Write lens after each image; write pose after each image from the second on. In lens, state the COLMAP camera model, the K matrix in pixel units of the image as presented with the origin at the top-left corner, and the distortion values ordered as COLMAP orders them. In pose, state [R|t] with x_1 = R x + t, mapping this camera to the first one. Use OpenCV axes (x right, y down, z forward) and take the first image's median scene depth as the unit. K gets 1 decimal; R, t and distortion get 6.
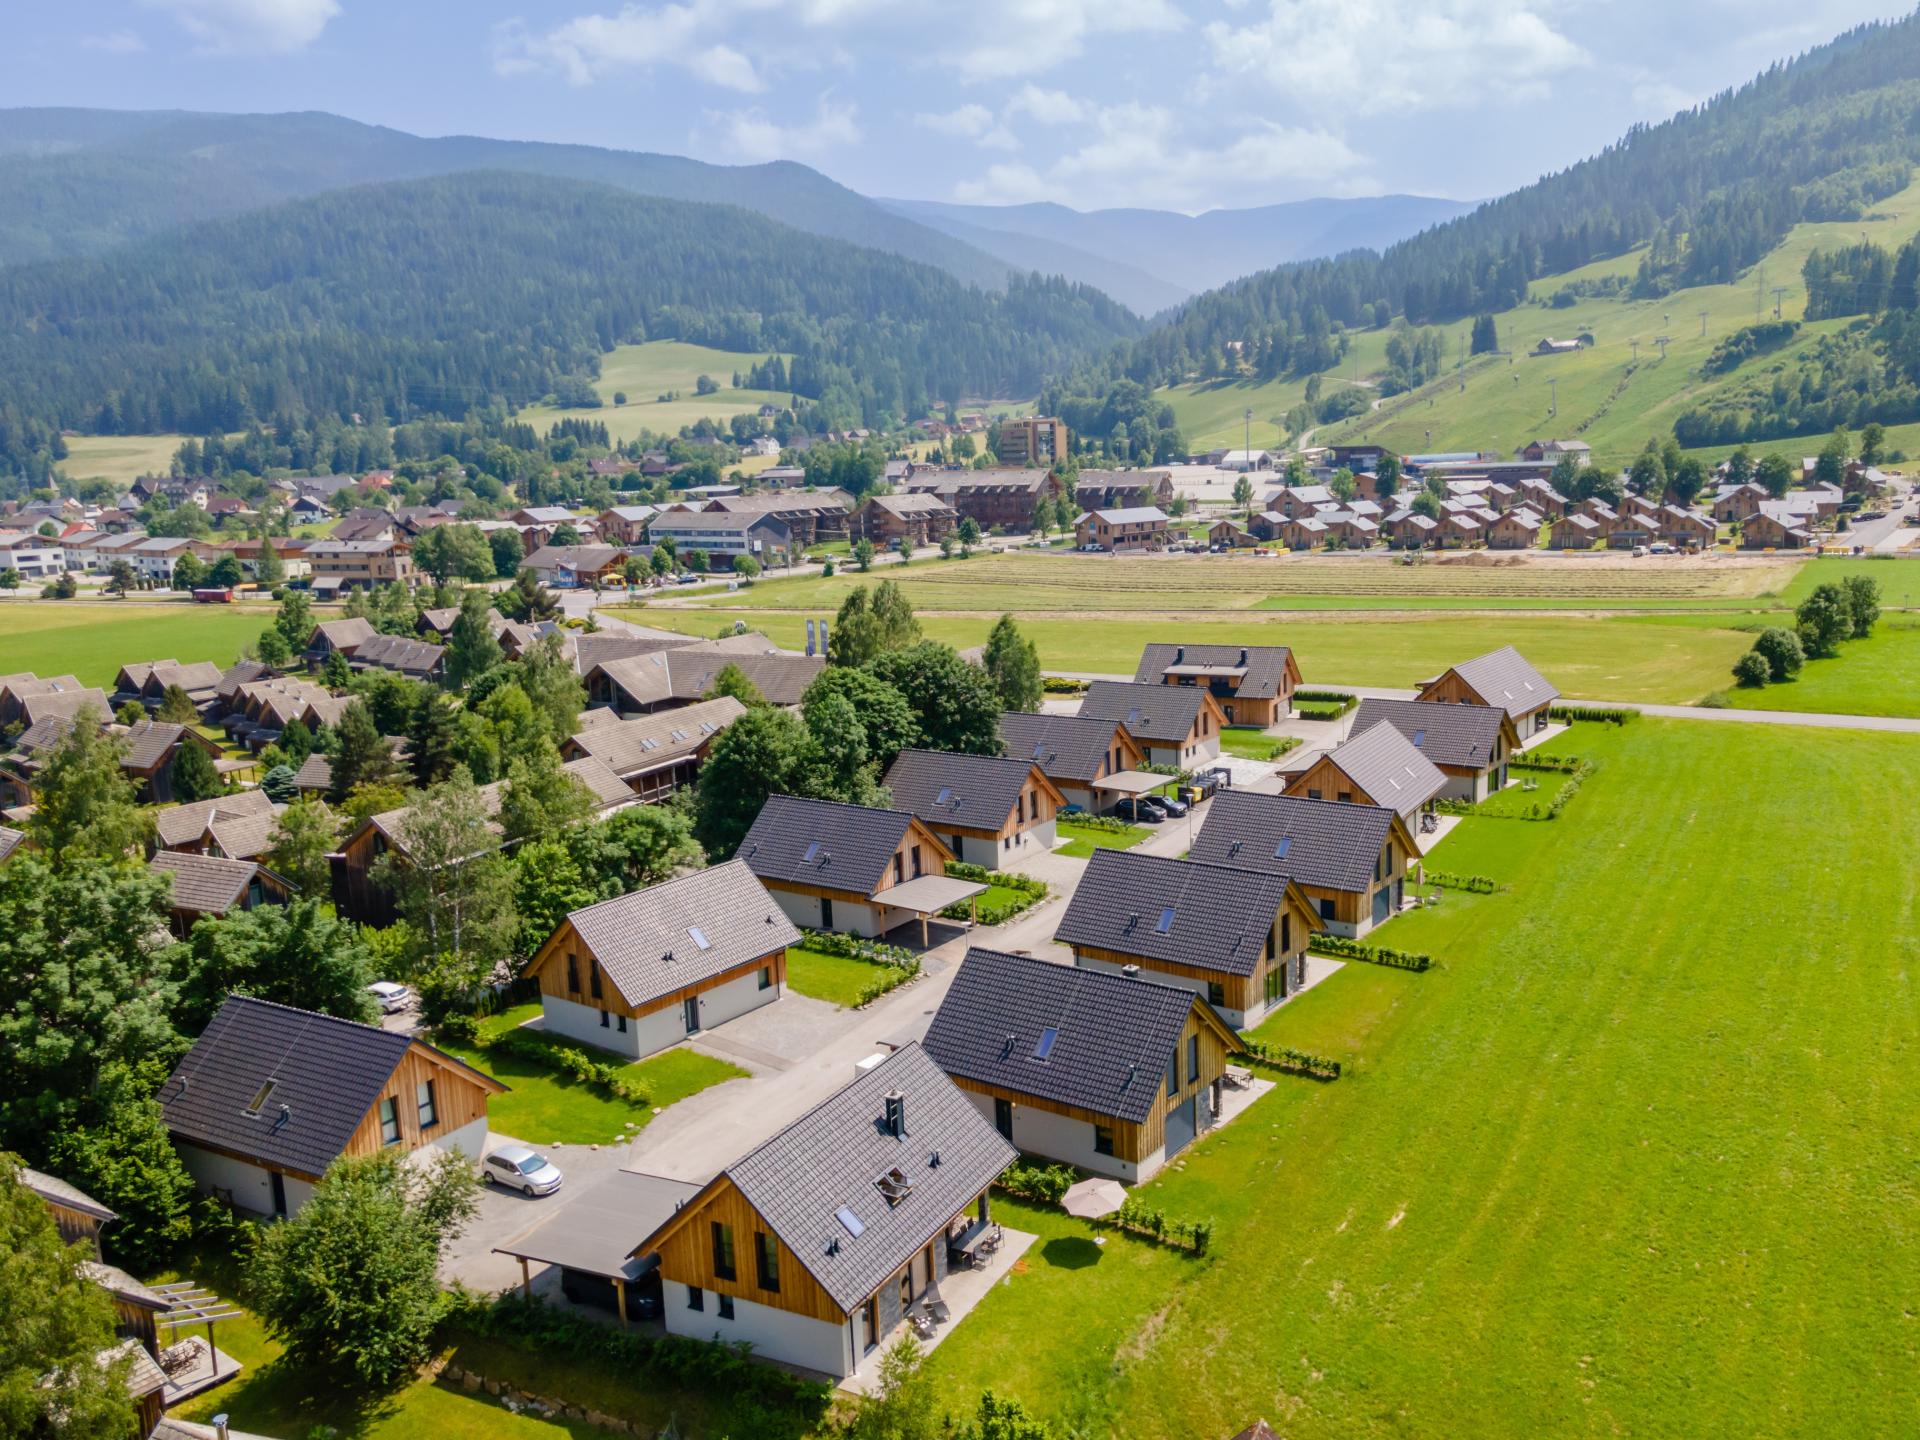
lens RADIAL K [[1511.3, 0, 983.5], [0, 1511.3, 786.4], [0, 0, 1]] dist [0.029912, 0.034479]
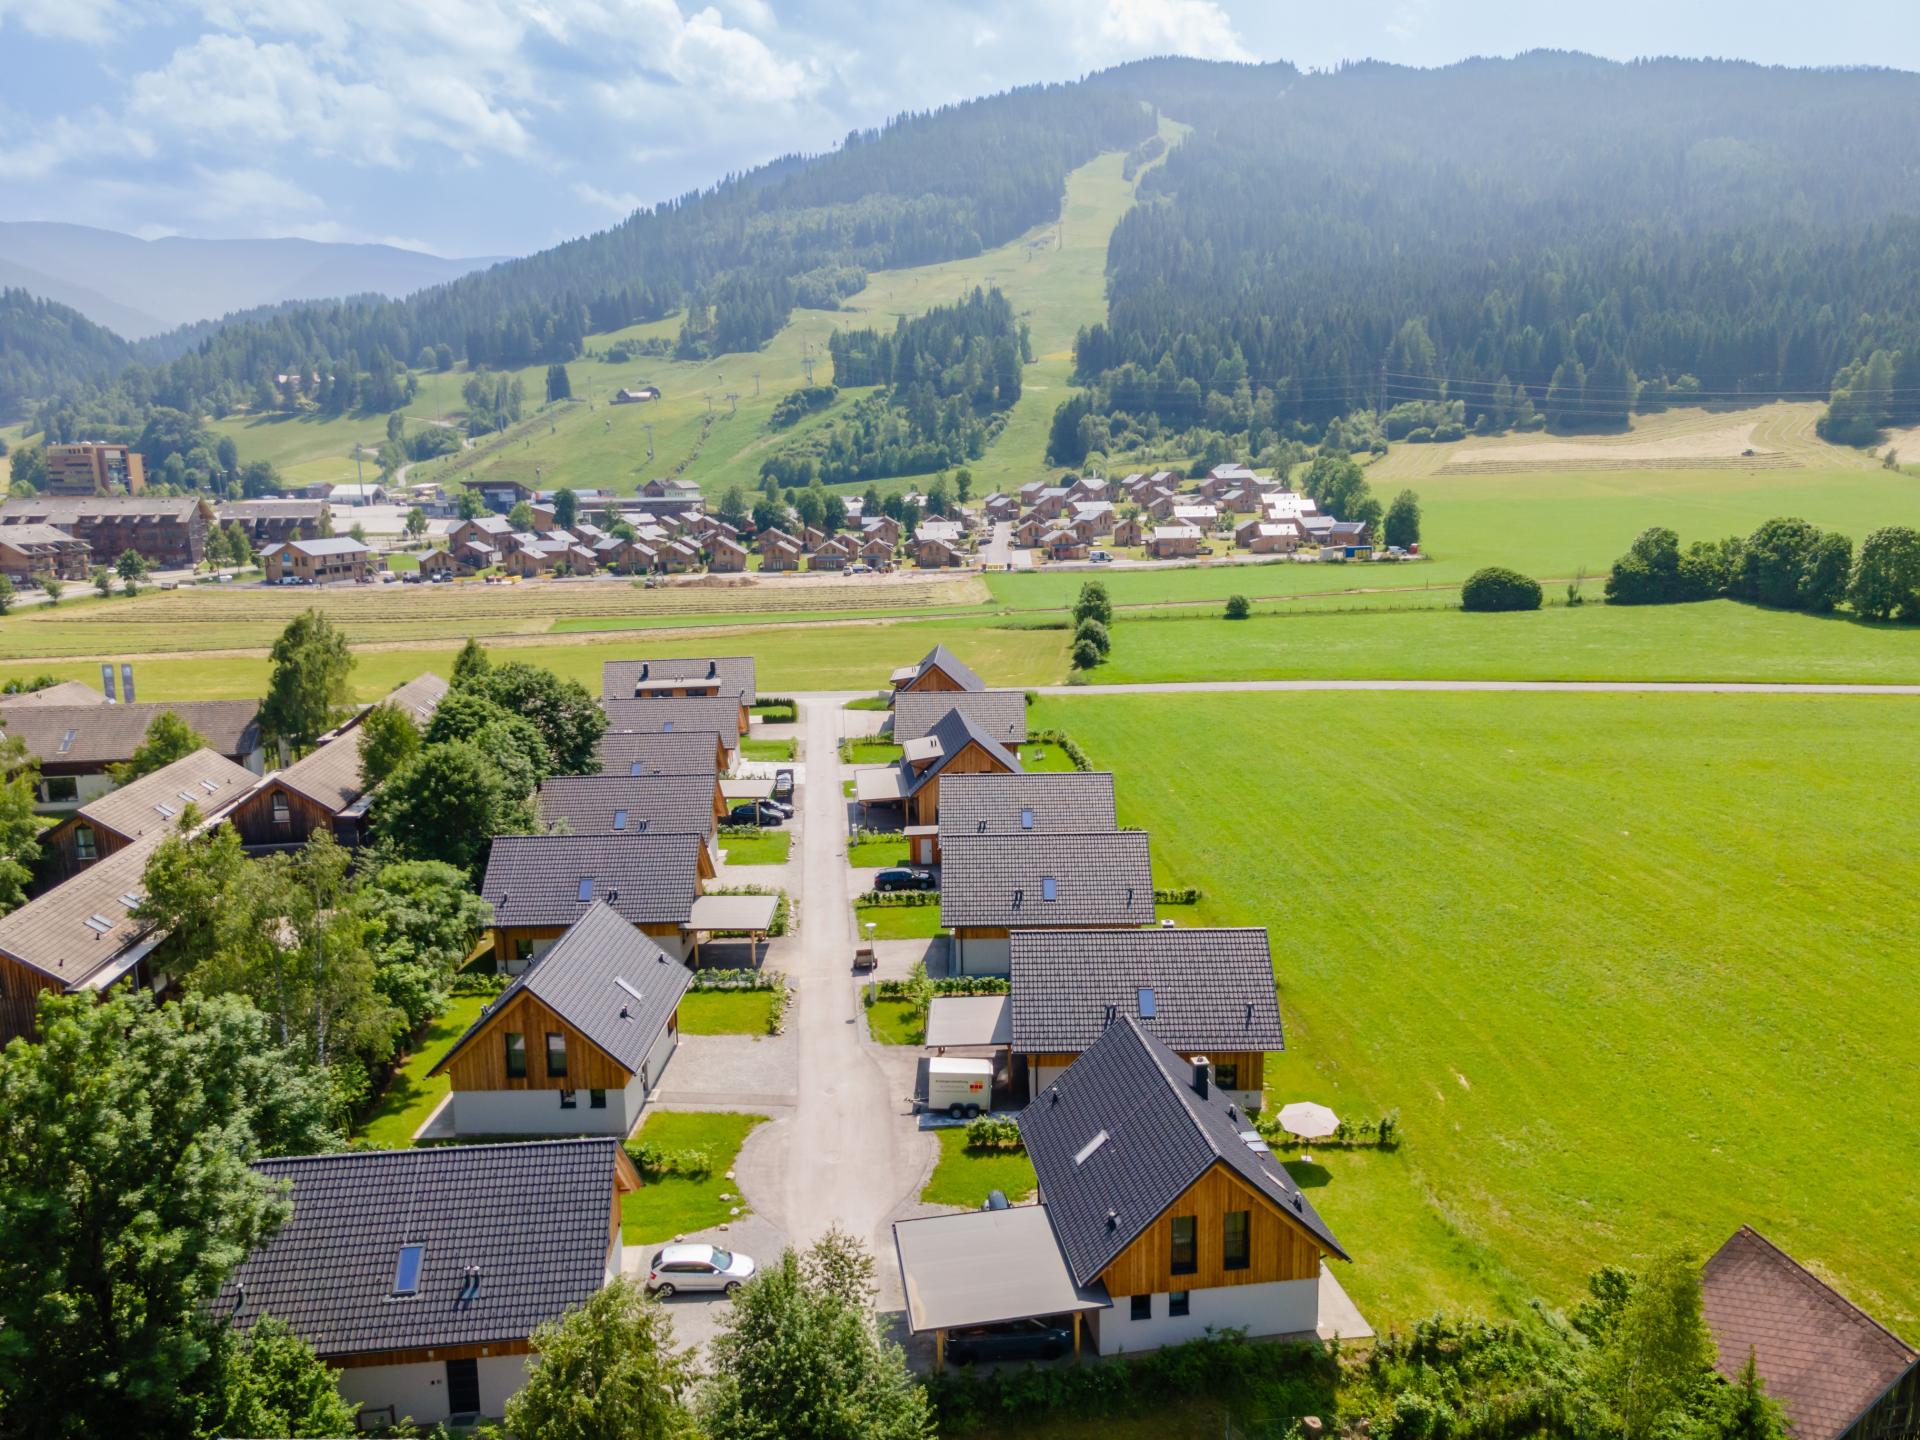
lens RADIAL K [[1460.9, 0, 919.3], [0, 1460.9, 742.3], [0, 0, 1]] dist [0.031557, 0.010856]
pose [[0.817830, -0.088566, 0.568604, -0.132487], [0.117203, 0.993011, -0.013903, -0.002335], [-0.563398, 0.078012, 0.822494, 0.050711]]
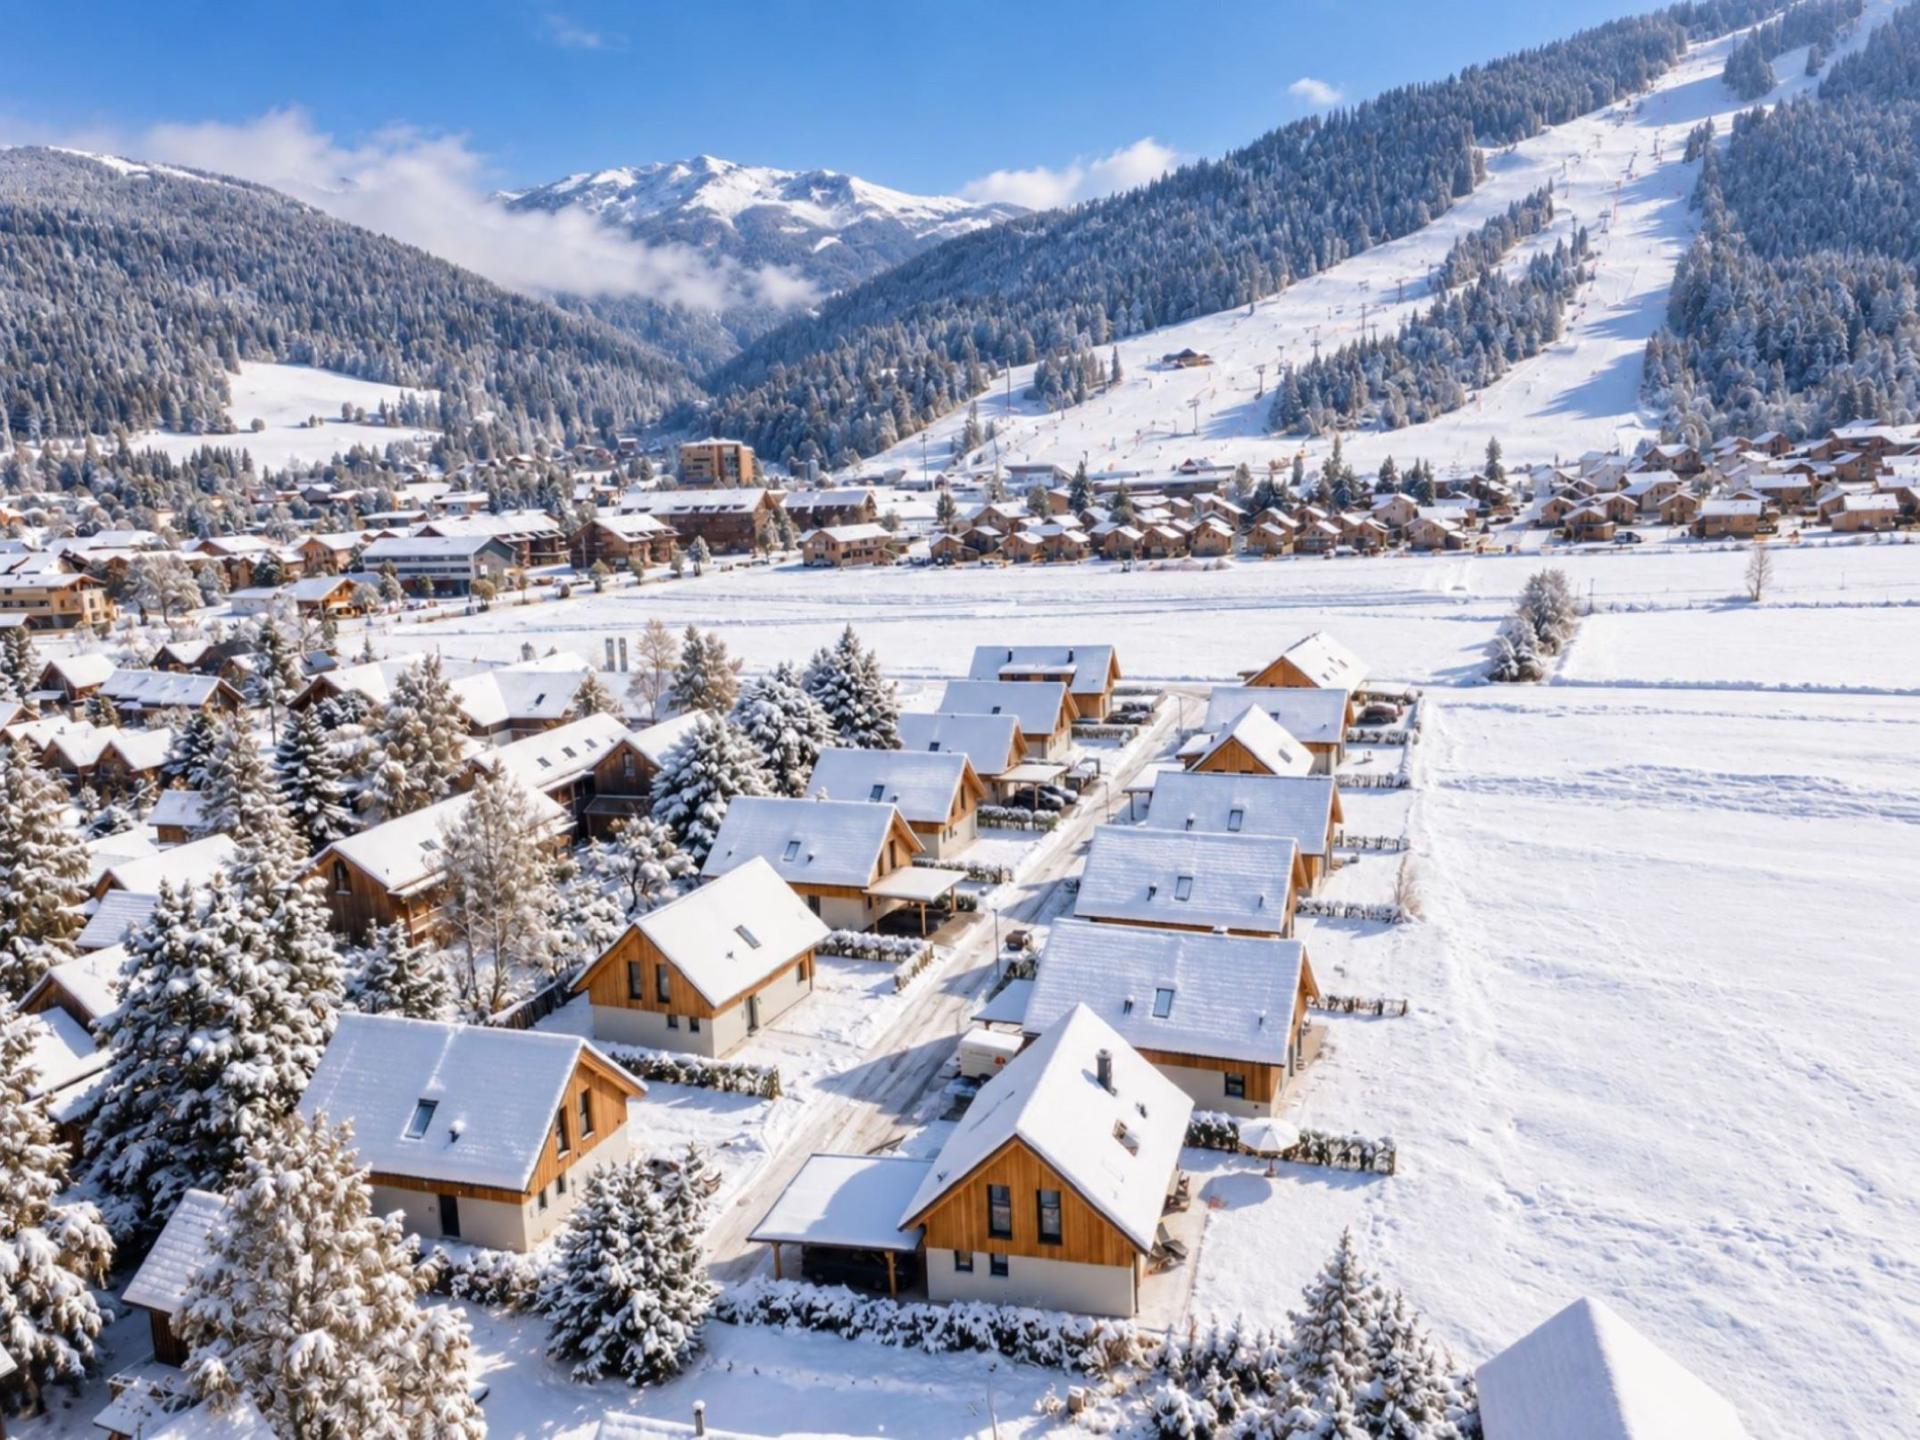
lens RADIAL K [[1460.9, 0, 913.1], [0, 1460.9, 785.6], [0, 0, 1]] dist [0.031557, 0.010856]
pose [[0.979866, -0.054458, 0.192084, -0.067178], [0.056160, 0.998416, -0.003423, 0.001823], [-0.191593, 0.014142, 0.981373, 0.001723]]
